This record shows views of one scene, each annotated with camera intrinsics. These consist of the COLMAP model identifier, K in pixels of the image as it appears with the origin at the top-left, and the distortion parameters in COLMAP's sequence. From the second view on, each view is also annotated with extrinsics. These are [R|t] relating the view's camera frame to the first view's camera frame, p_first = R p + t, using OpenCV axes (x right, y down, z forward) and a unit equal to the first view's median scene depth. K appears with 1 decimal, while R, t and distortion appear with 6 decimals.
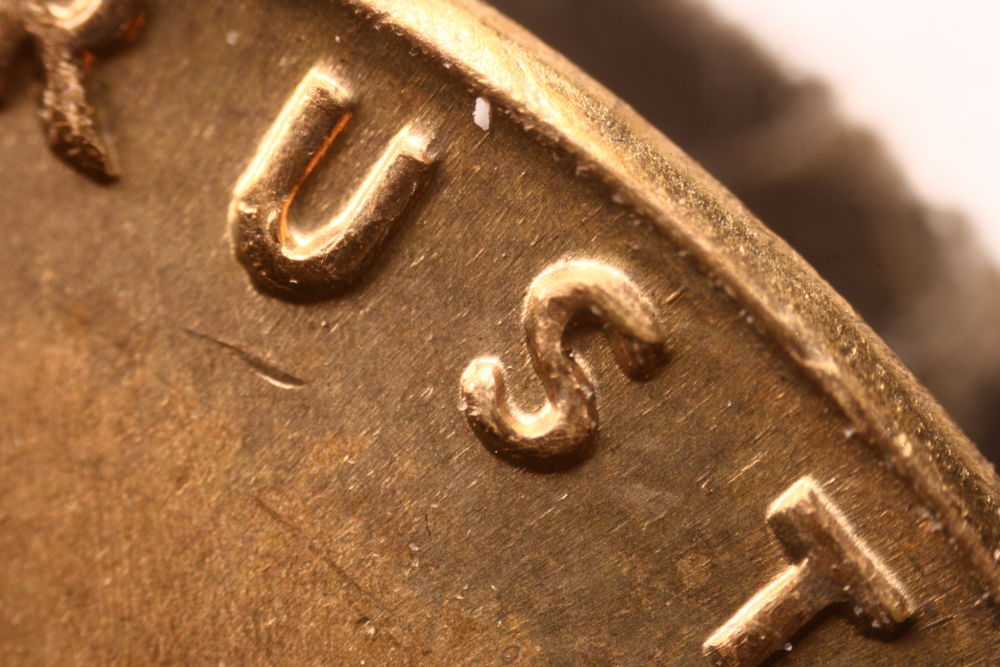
lens RADIAL K [[460.6, 0, 500.5], [0, 460.6, 332.8], [0, 0, 1]] dist [0.000735, 0.000308]
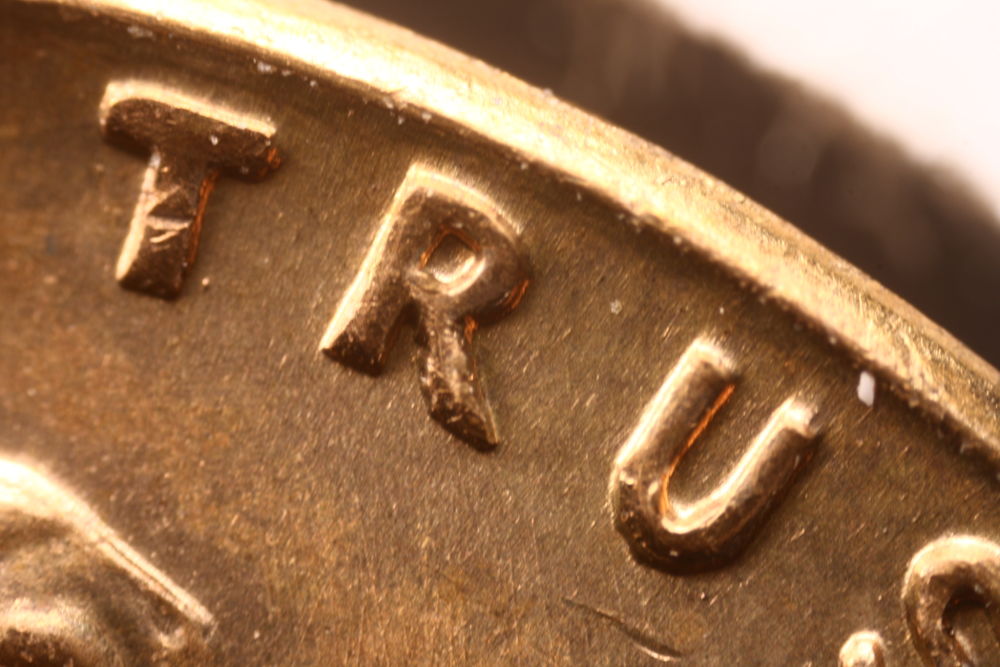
lens RADIAL K [[460.6, 0, 499.6], [0, 460.6, 334.1], [0, 0, 1]] dist [0.000735, 0.000308]
pose [[0.999841, 0.017567, 0.002964, -0.836414], [-0.017569, 0.999845, 0.000757, -0.579131], [-0.002950, -0.000809, 0.999995, 0.004868]]
